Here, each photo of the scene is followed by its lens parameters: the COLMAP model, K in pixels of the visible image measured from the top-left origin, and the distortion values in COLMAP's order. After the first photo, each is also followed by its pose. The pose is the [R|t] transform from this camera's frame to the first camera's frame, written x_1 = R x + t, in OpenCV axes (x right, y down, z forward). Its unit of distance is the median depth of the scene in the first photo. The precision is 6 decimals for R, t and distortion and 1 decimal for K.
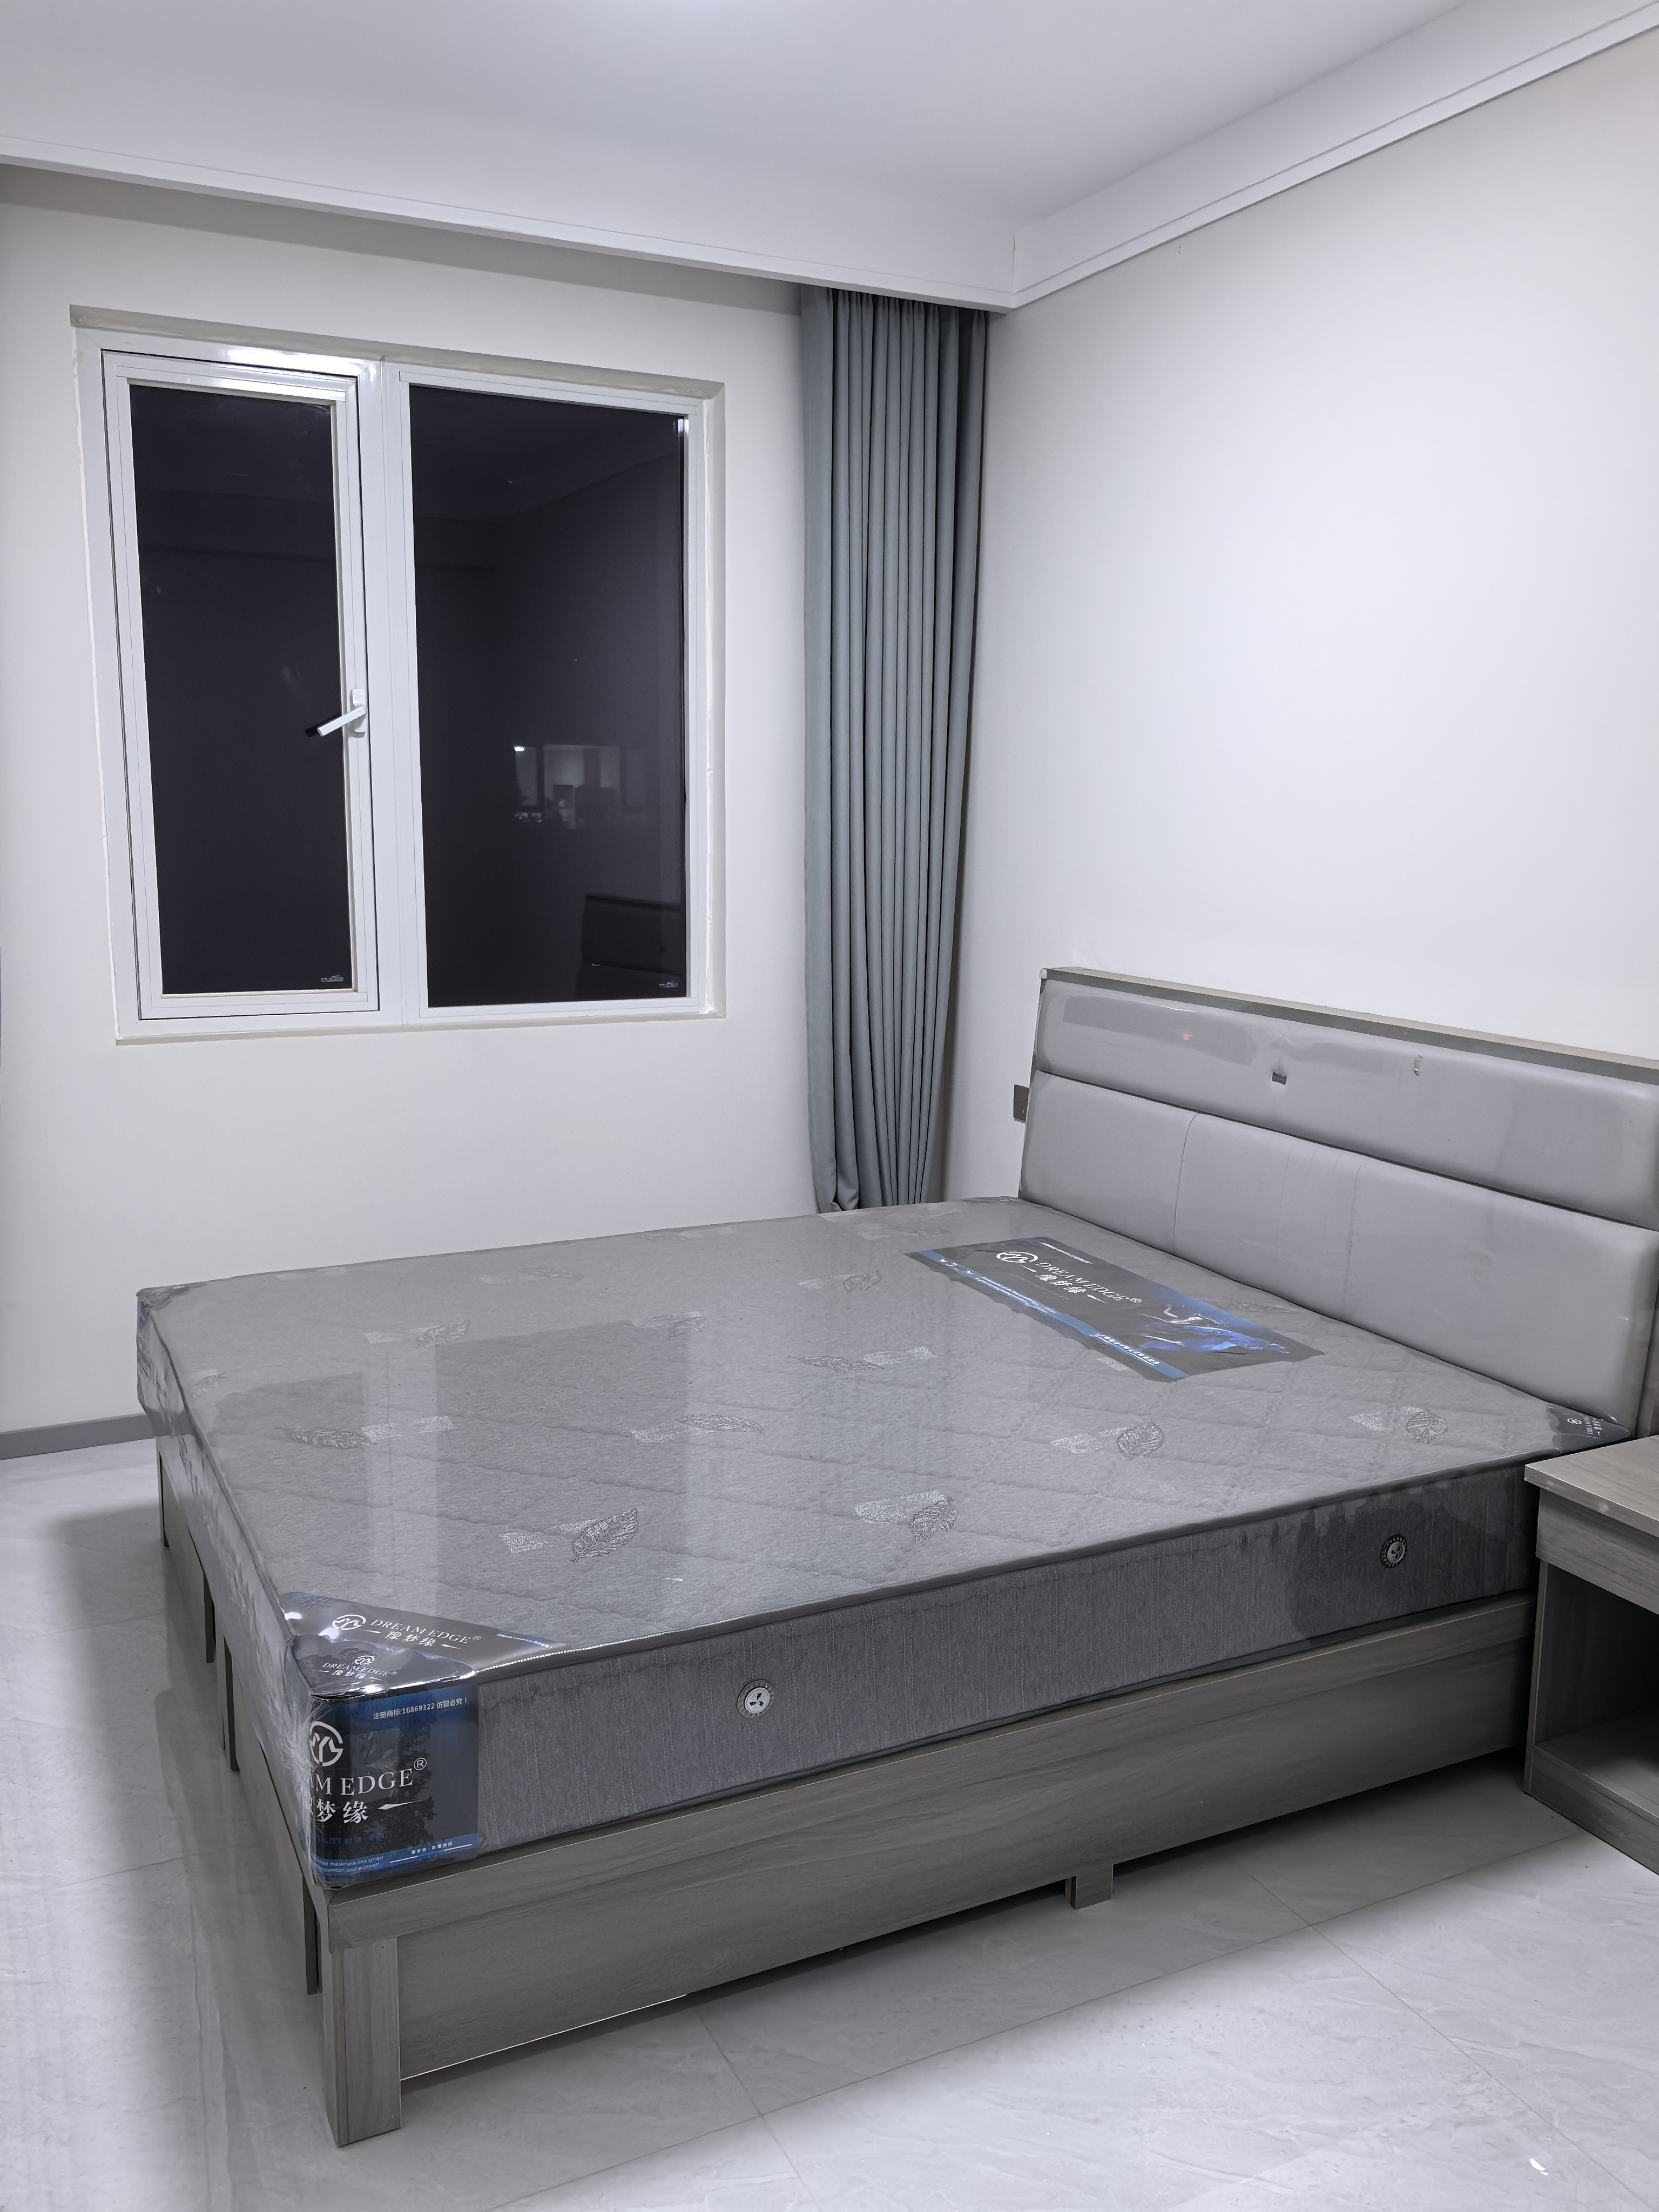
lens RADIAL K [[1775.4, 0, 830.5], [0, 1775.4, 1104.0], [0, 0, 1]] dist [-0.001639, 0.005148]
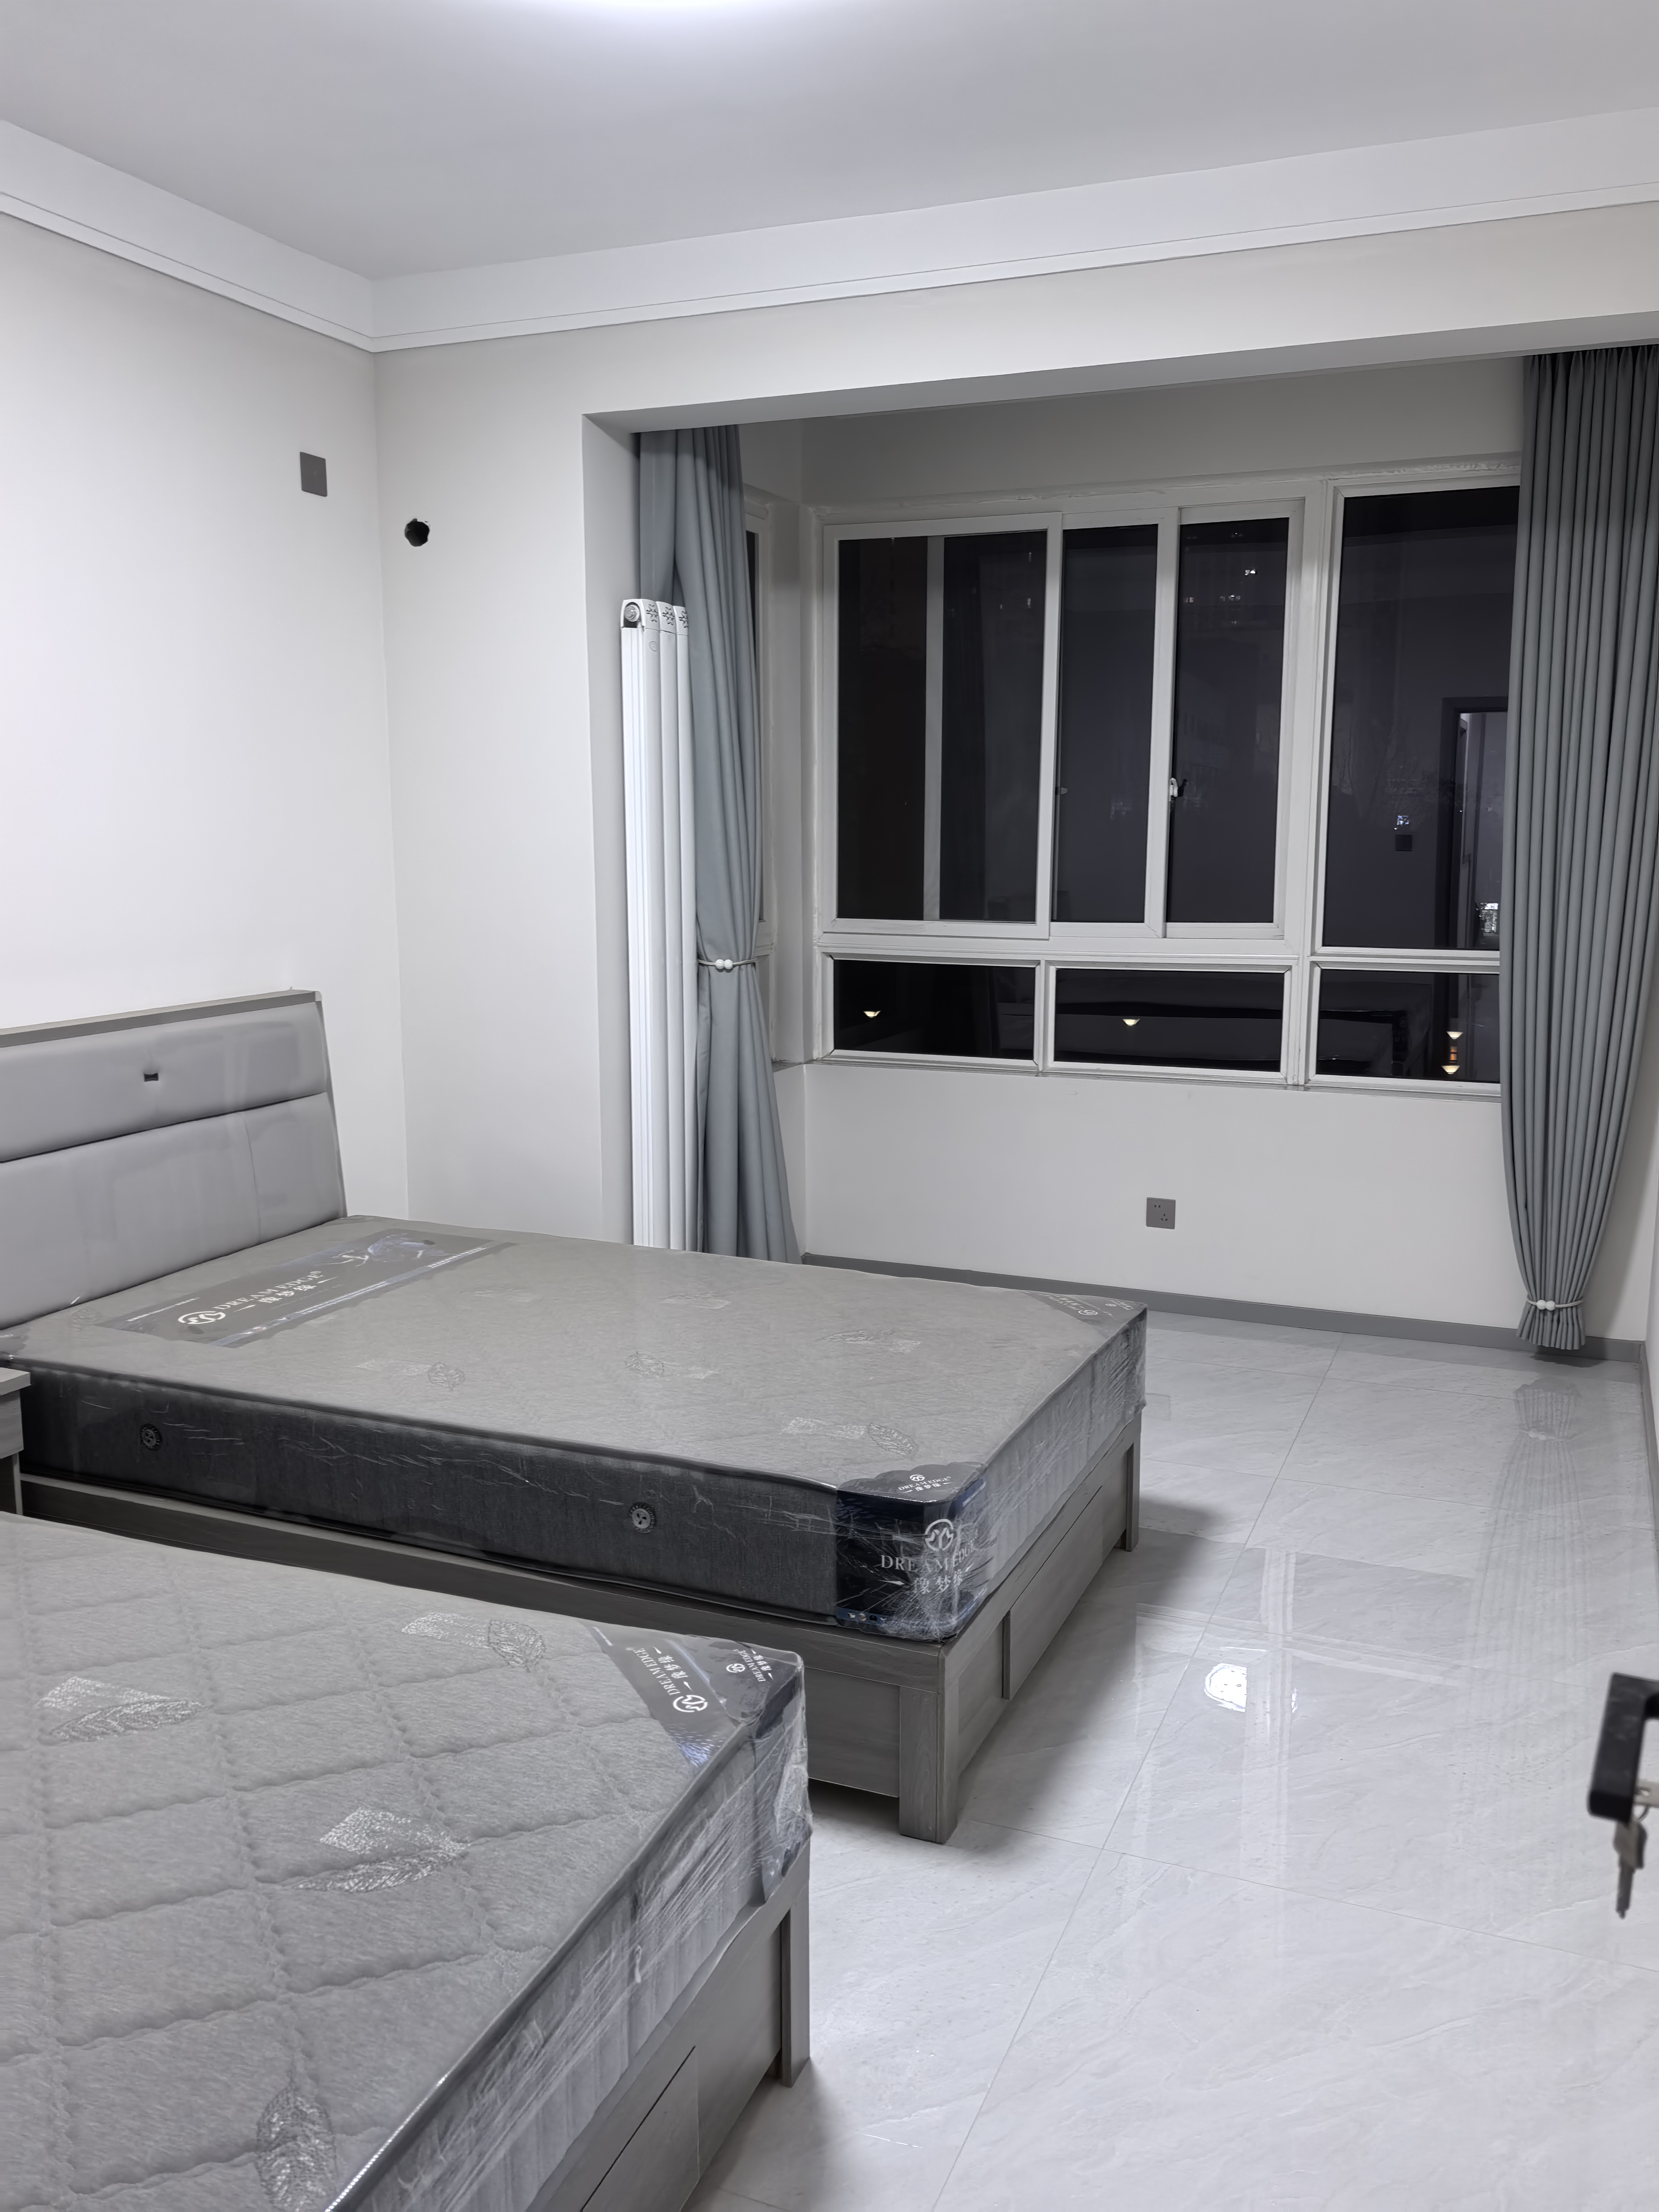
lens RADIAL K [[1775.4, 0, 830.6], [0, 1775.4, 1111.1], [0, 0, 1]] dist [-0.001639, 0.005148]
pose [[-0.657553, -0.115497, 0.744503, -0.816471], [0.126578, 0.957198, 0.260287, -0.222846], [-0.742699, 0.265390, -0.614789, 1.366838]]
